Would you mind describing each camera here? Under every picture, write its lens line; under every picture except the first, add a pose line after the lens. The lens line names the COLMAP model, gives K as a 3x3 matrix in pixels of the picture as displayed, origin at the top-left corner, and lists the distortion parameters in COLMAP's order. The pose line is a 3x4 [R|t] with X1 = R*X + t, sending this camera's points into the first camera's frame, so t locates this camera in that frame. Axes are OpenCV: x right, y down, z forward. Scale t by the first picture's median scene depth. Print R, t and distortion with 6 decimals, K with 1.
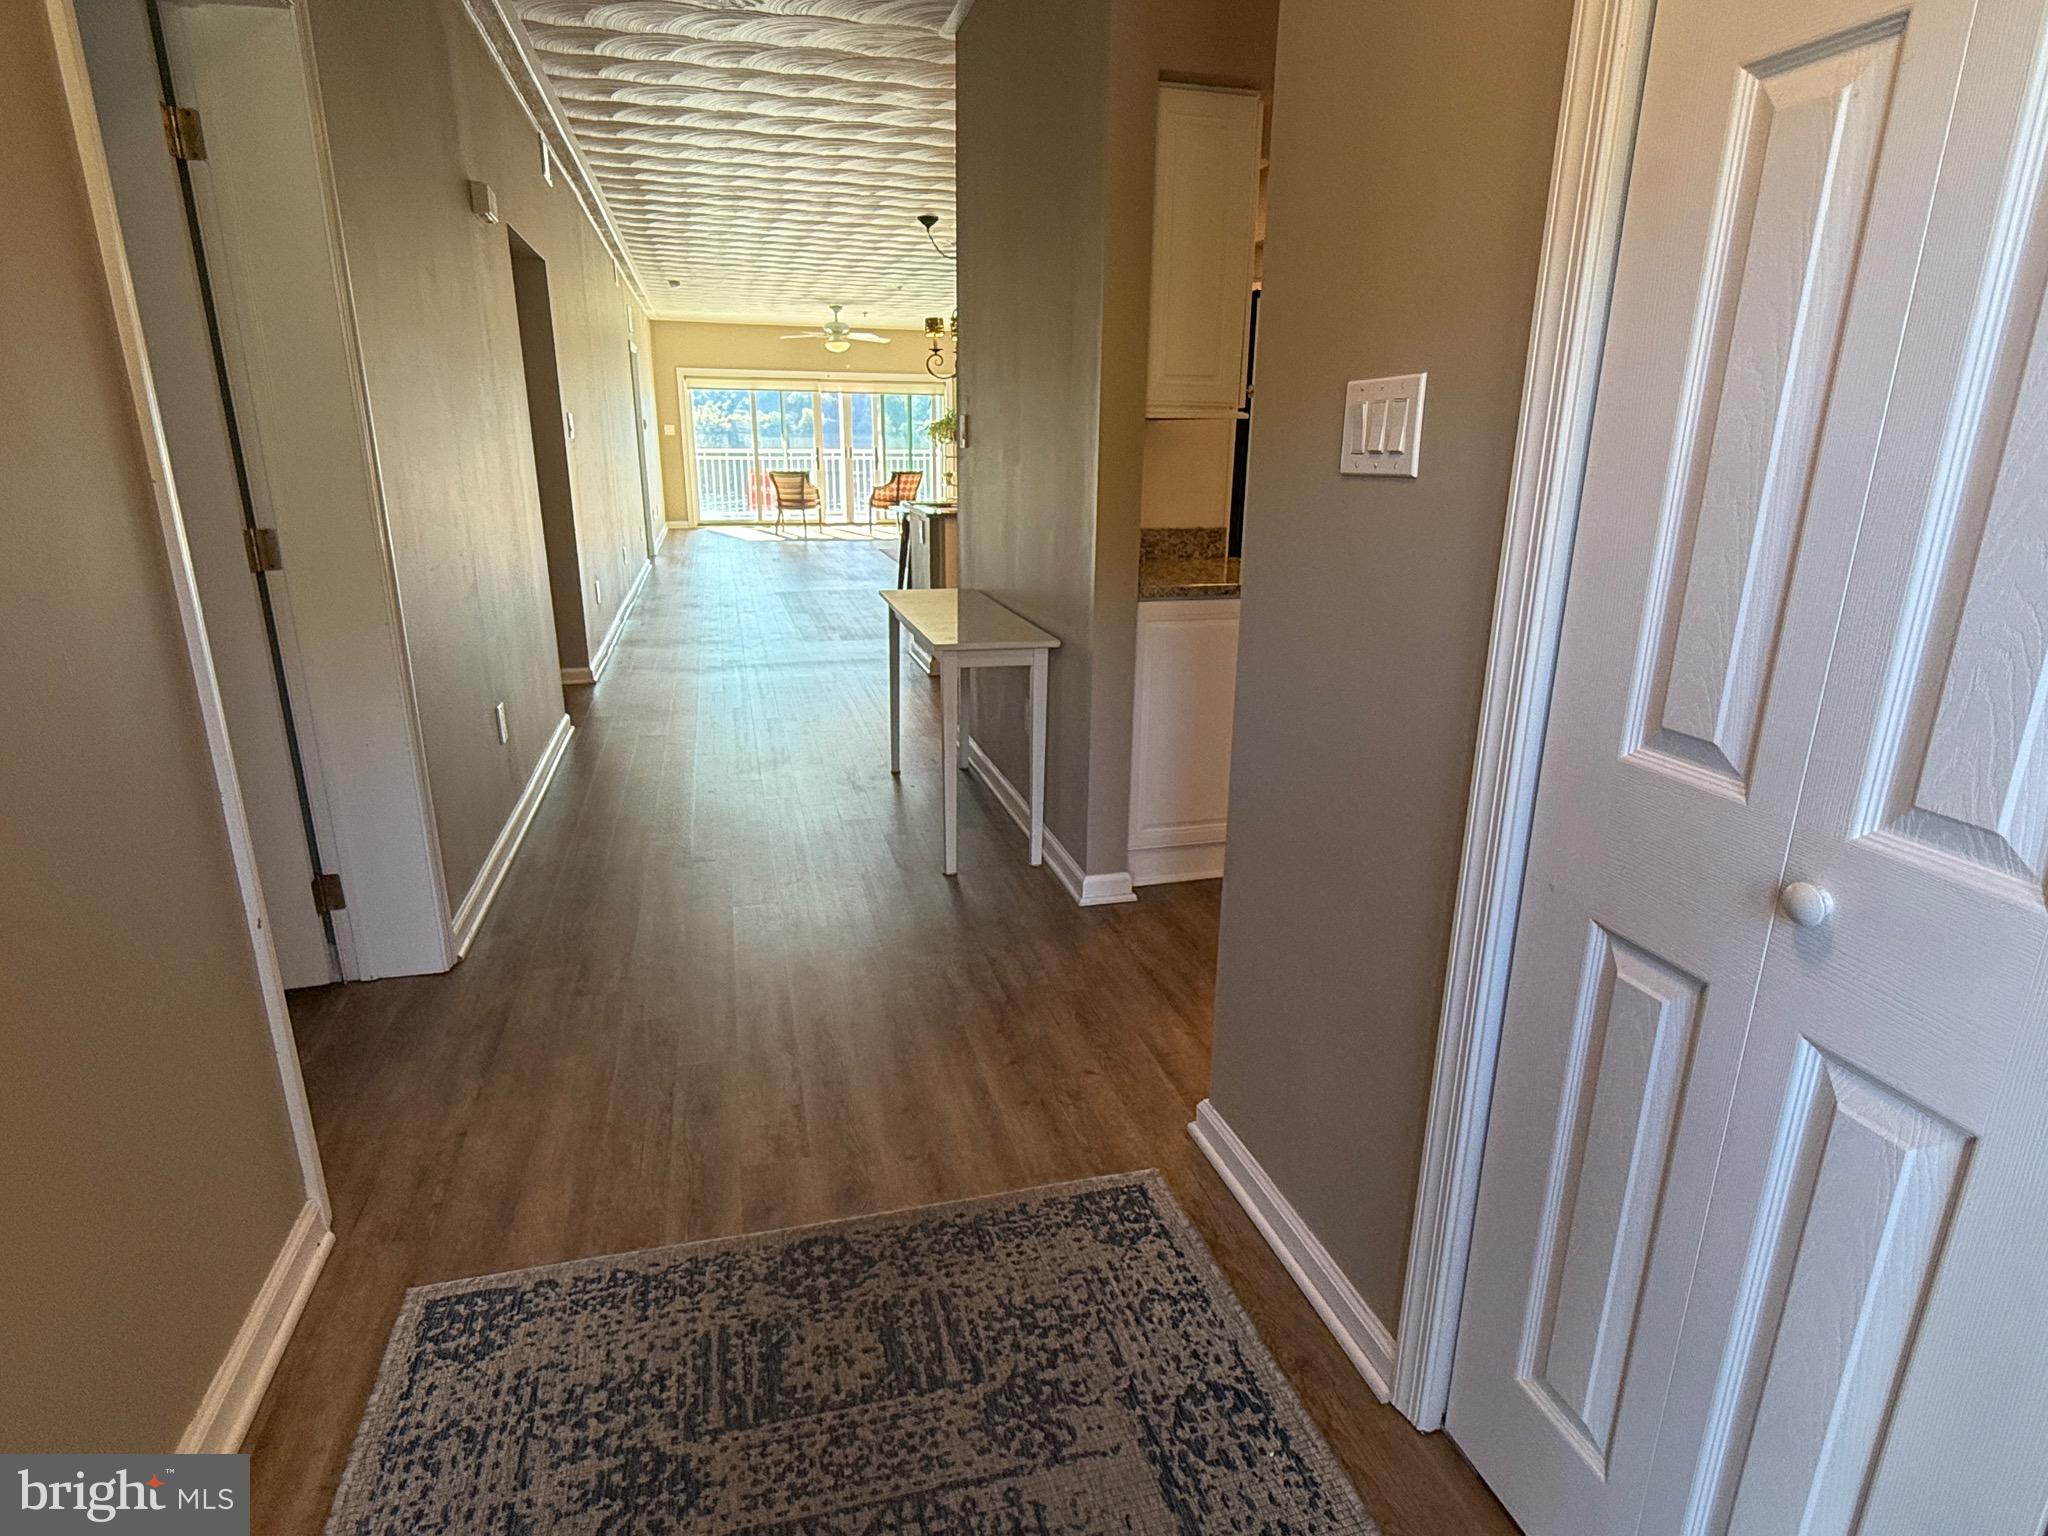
lens RADIAL K [[1114.3, 0, 1024.0], [0, 1114.3, 768.0], [0, 0, 1]] dist [-0.003088, -0.000908]
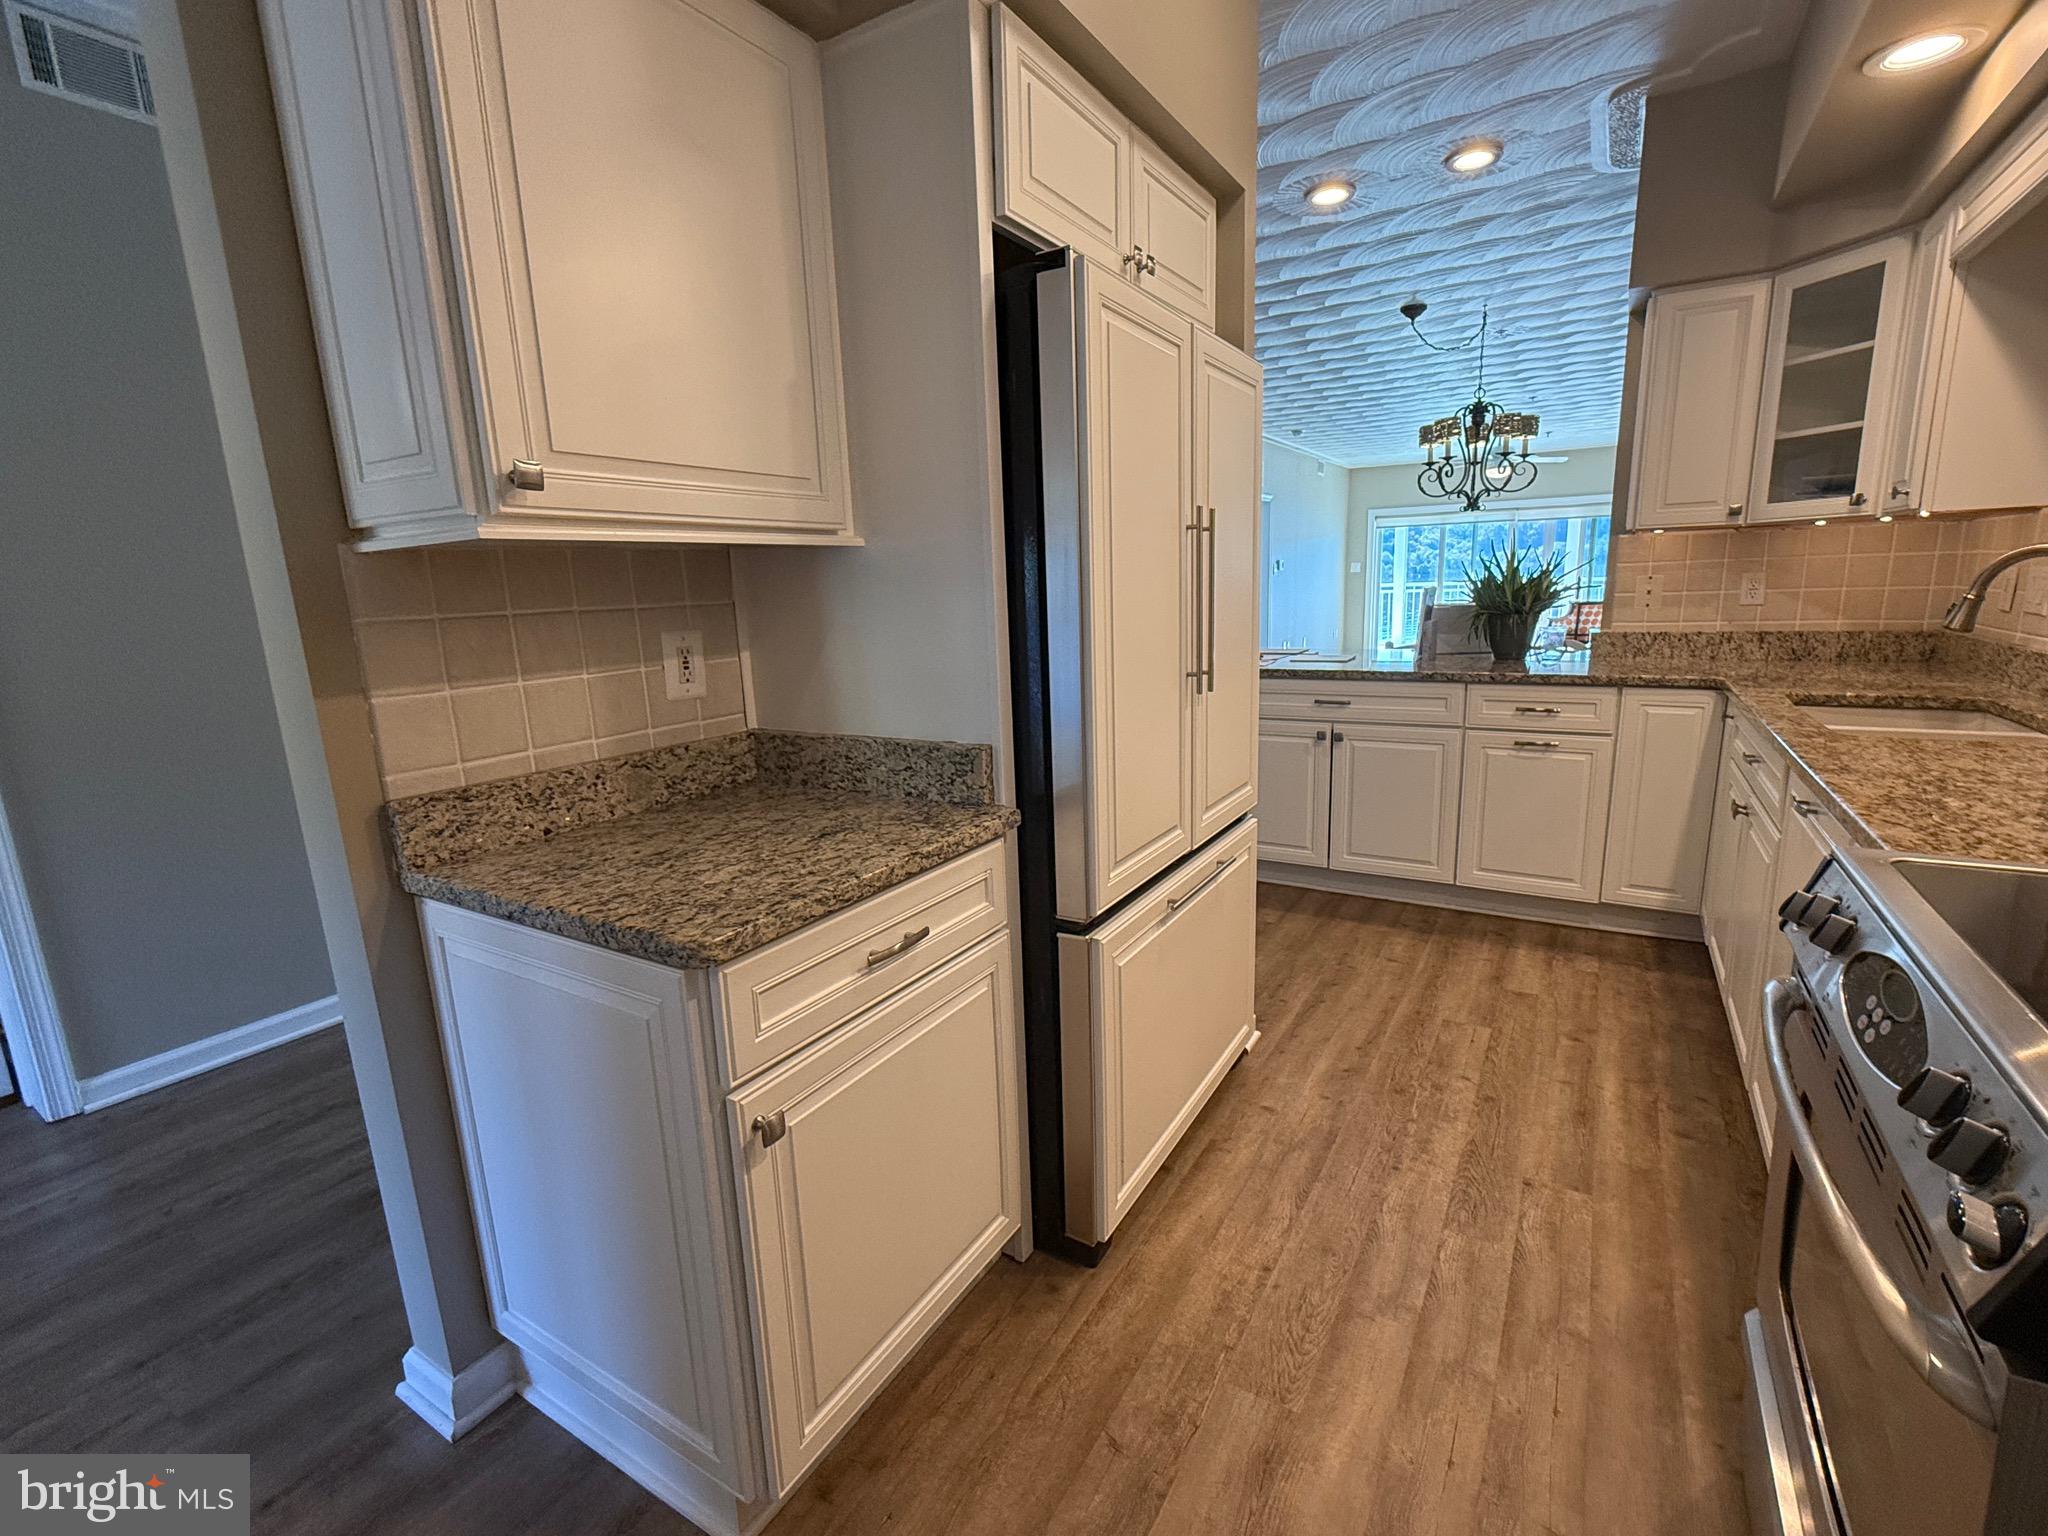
lens RADIAL K [[922.2, 0, 1024.0], [0, 922.2, 768.0], [0, 0, 1]] dist [0.001775, 0.000456]
pose [[0.685915, 0.109784, -0.719352, 0.126806], [-0.167856, 0.985765, -0.009611, -0.053368], [0.708057, 0.127340, 0.694579, 0.188846]]
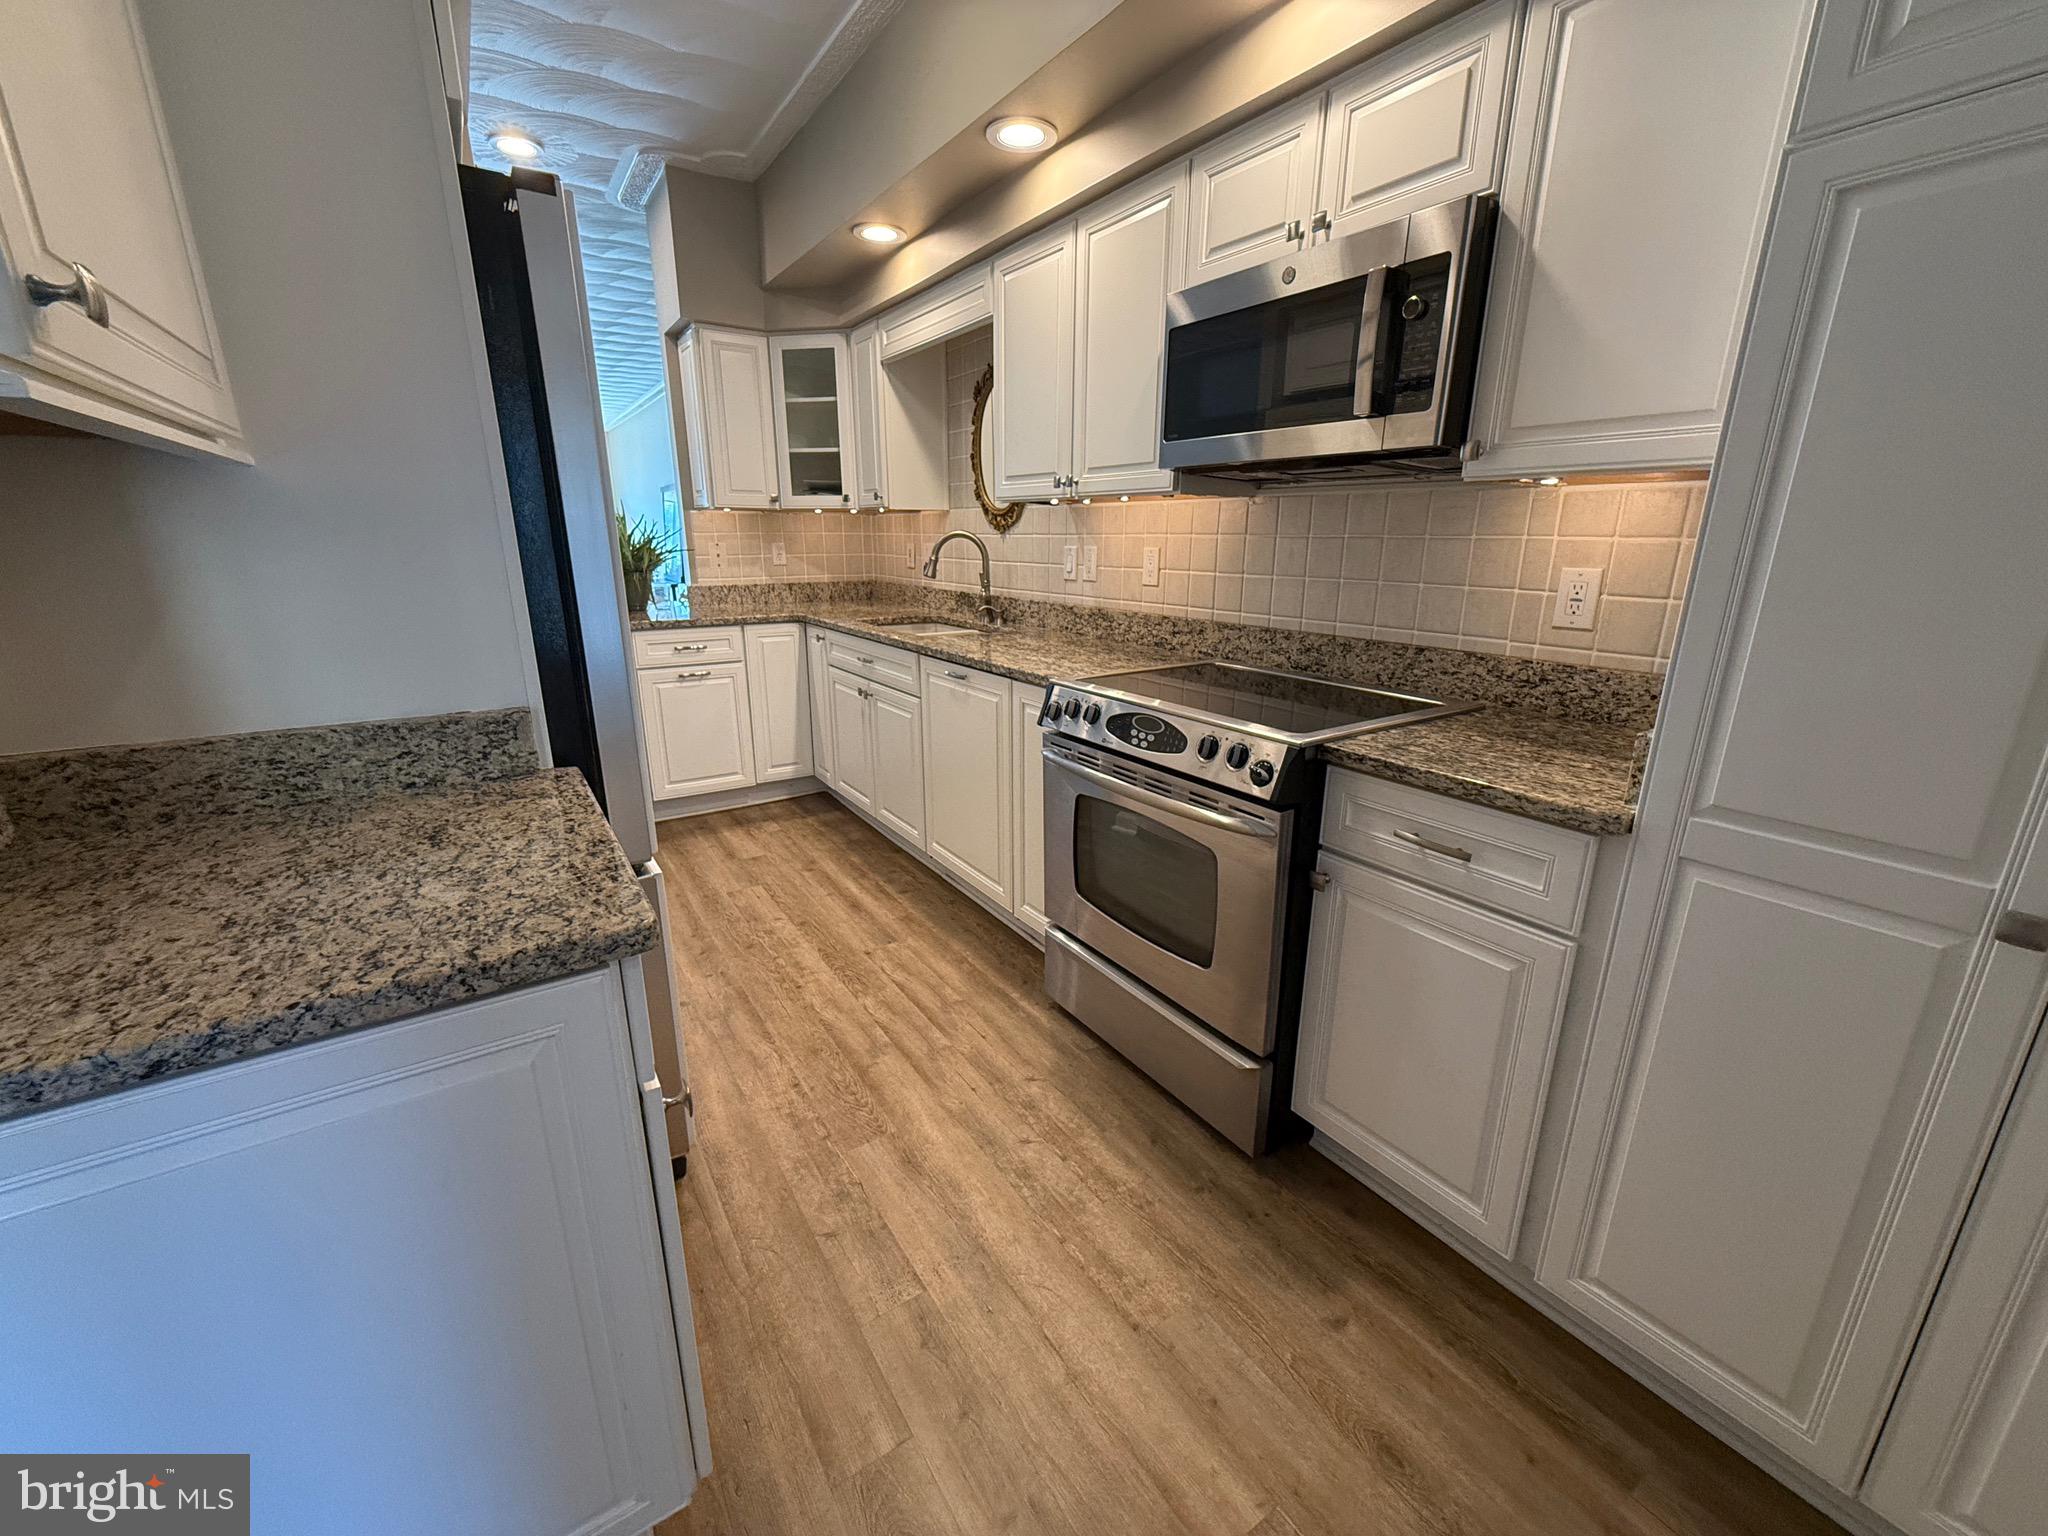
lens RADIAL K [[822.8, 0, 1030.5], [0, 822.8, 766.3], [0, 0, 1]] dist [0.001531, 0.000212]
pose [[0.946501, -0.093685, 0.308803, 0.069911], [0.097426, 0.995237, 0.003319, -0.045048], [-0.307643, 0.026944, 0.951120, 0.159977]]
